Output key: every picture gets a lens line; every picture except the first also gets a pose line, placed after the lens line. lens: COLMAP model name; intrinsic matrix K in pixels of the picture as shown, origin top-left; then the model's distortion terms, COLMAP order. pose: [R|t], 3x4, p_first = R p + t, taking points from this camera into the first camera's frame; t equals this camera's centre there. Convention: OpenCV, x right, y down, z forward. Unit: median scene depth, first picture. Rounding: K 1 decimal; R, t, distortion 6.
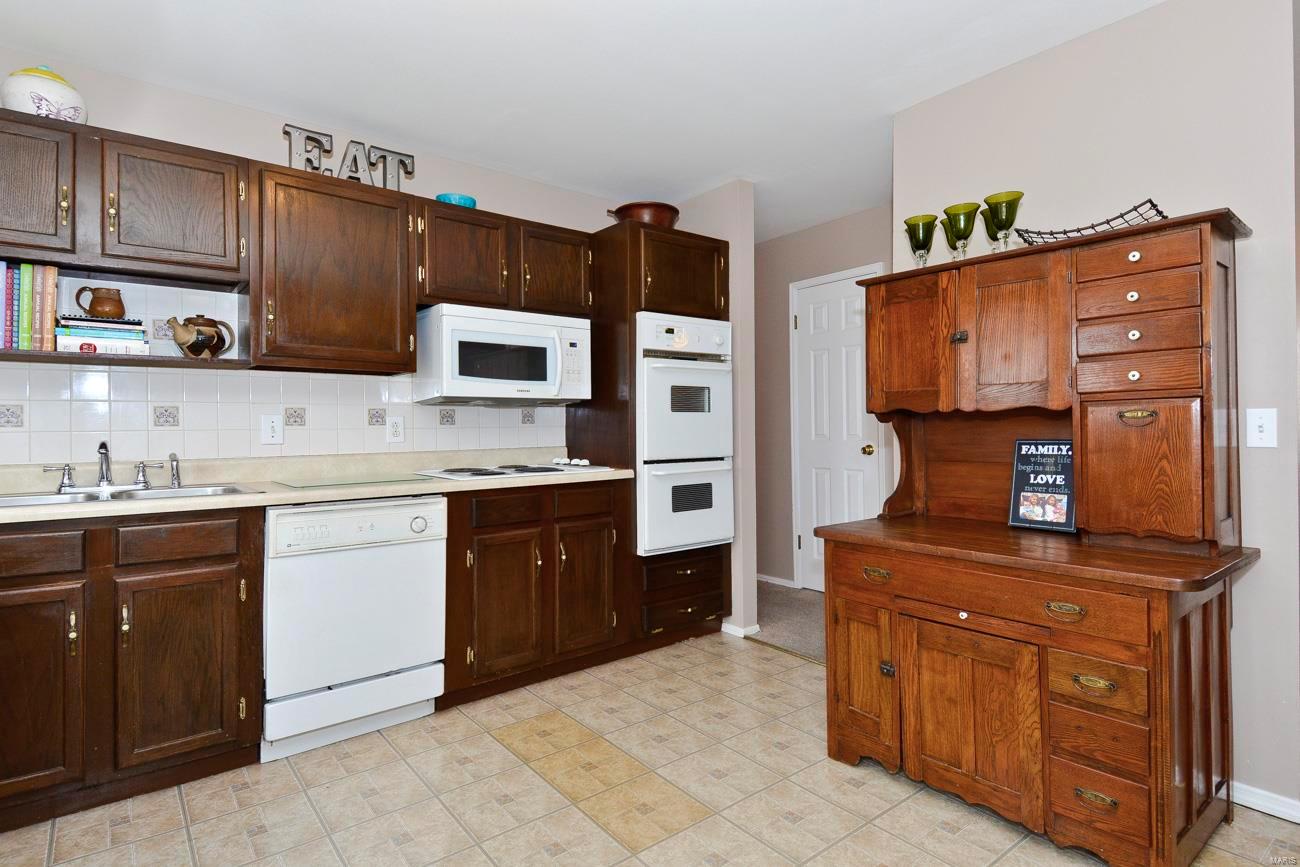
lens RADIAL K [[672.5, 0, 663.6], [0, 672.5, 428.6], [0, 0, 1]] dist [0.001283, -0.000079]
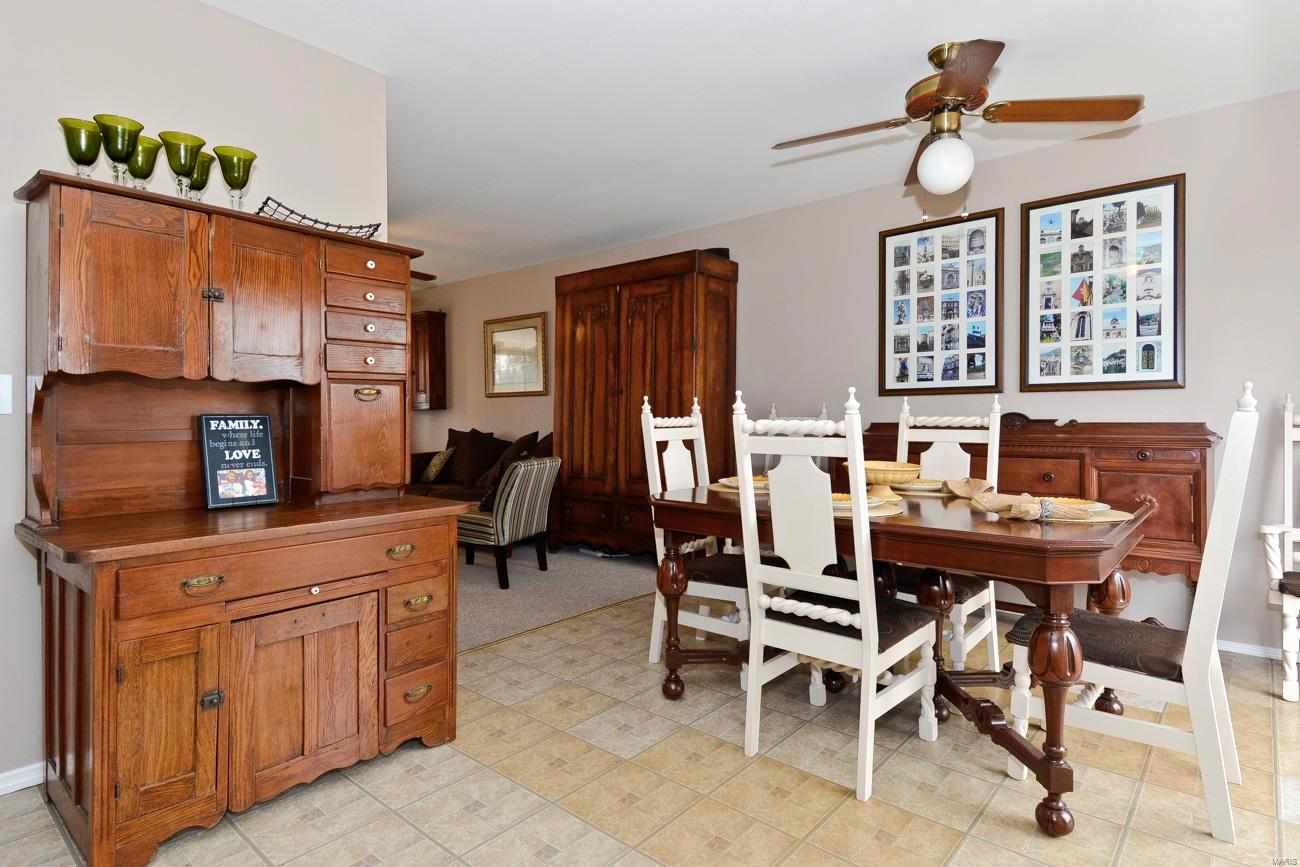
lens RADIAL K [[672.5, 0, 663.6], [0, 672.5, 428.6], [0, 0, 1]] dist [0.001283, -0.000079]
pose [[-0.195059, -0.009327, 0.980747, -0.514302], [0.007581, 0.999911, 0.011017, 0.031255], [-0.980762, 0.009584, -0.194971, 0.588168]]
